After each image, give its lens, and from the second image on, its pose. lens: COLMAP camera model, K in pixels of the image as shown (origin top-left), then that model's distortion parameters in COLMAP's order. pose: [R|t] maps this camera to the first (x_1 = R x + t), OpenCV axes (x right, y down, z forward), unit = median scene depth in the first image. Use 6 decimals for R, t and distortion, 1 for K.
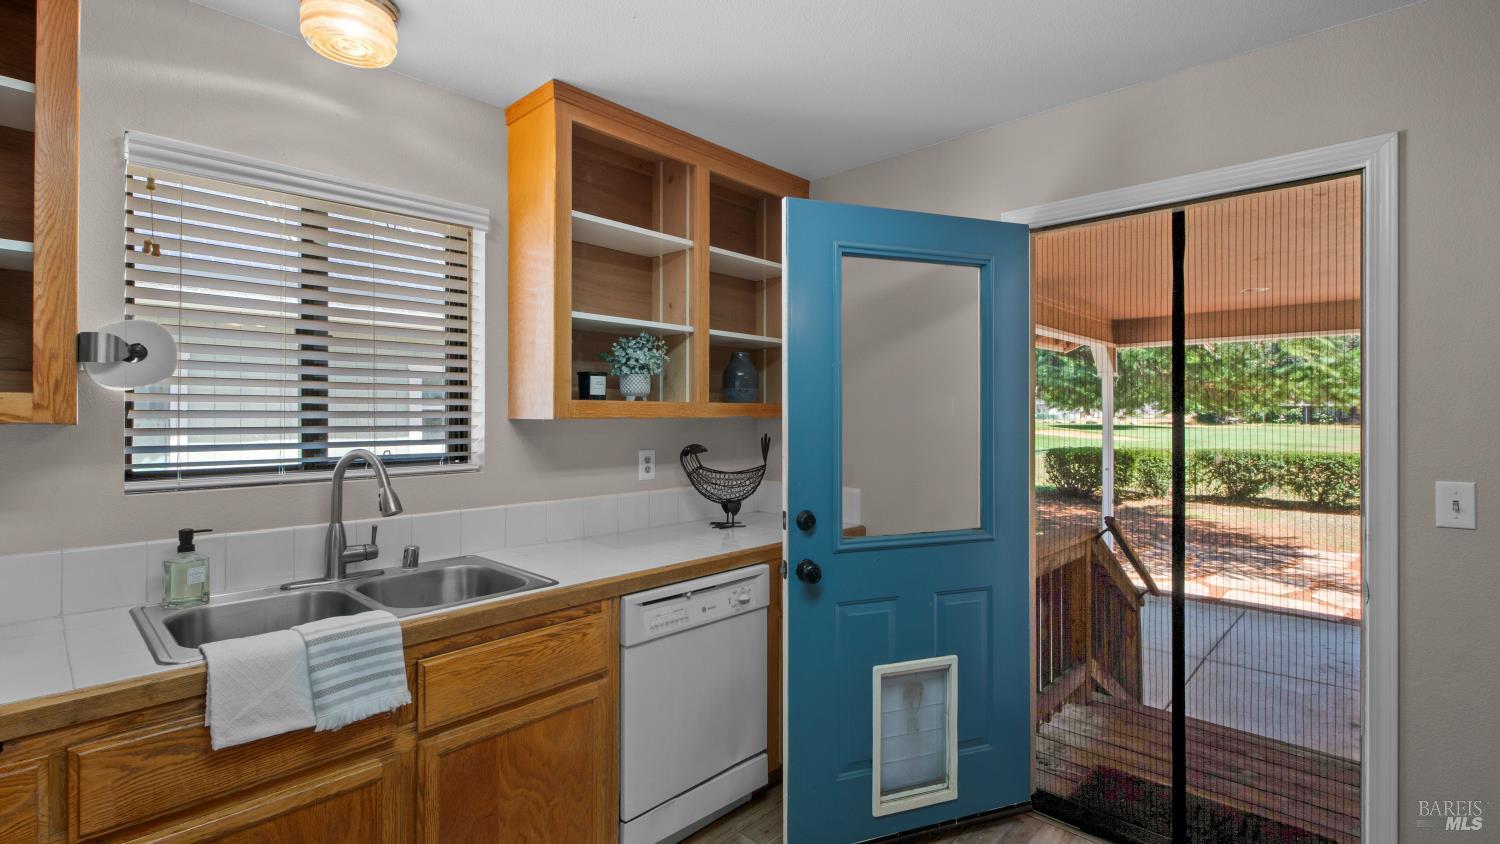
lens RADIAL K [[681.4, 0, 758.0], [0, 681.4, 416.1], [0, 0, 1]] dist [0.011000, -0.007198]
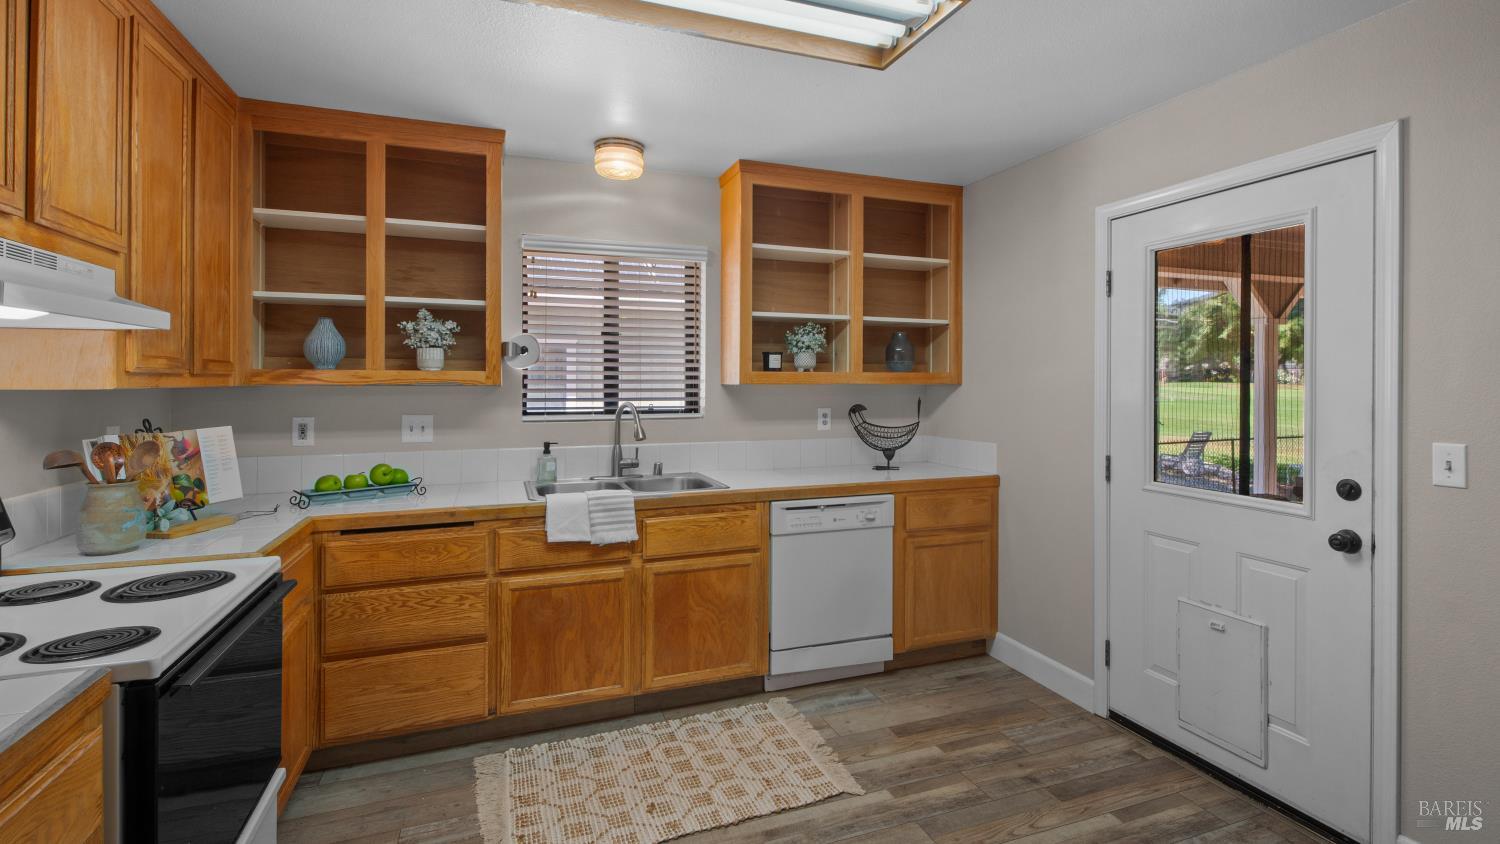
lens RADIAL K [[685.6, 0, 754.3], [0, 685.6, 389.4], [0, 0, 1]] dist [0.007841, -0.000602]
pose [[0.894559, 0.004278, -0.446929, 0.447381], [-0.000693, 0.999966, 0.008183, 0.003228], [0.446949, -0.007010, 0.894532, -0.375512]]
